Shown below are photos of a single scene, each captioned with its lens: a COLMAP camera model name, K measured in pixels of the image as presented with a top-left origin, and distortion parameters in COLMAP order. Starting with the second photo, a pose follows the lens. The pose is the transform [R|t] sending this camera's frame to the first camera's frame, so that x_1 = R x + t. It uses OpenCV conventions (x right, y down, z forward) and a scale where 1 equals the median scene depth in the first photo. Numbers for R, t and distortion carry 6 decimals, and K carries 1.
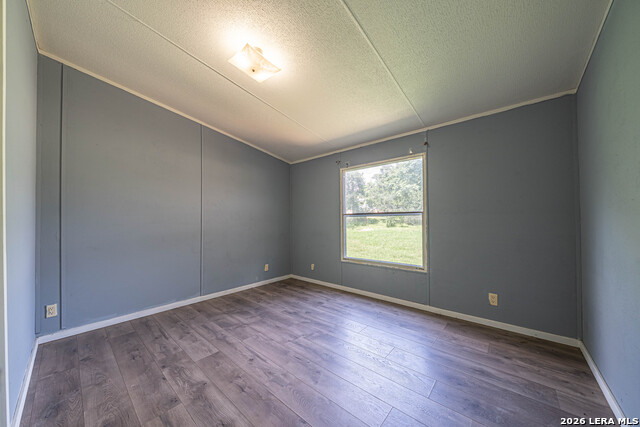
lens RADIAL K [[223.6, 0, 314.1], [0, 223.6, 214.2], [0, 0, 1]] dist [-0.007315, -0.000211]
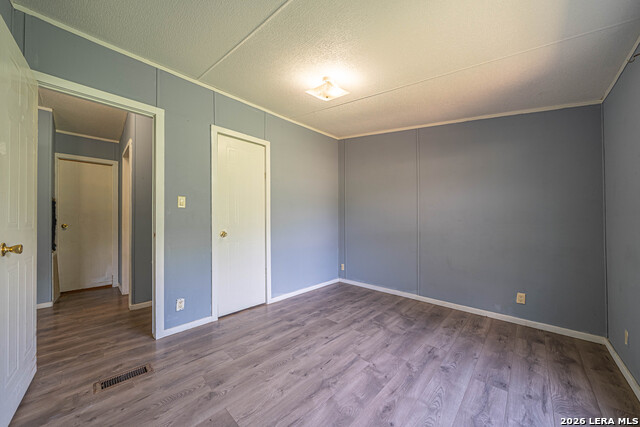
lens RADIAL K [[223.6, 0, 319.7], [0, 223.6, 216.1], [0, 0, 1]] dist [-0.007315, -0.000211]
pose [[-0.048360, -0.015923, -0.998703, 0.685736], [0.028603, 0.999441, -0.017320, 0.009841], [0.998420, -0.029404, -0.047878, 0.757009]]
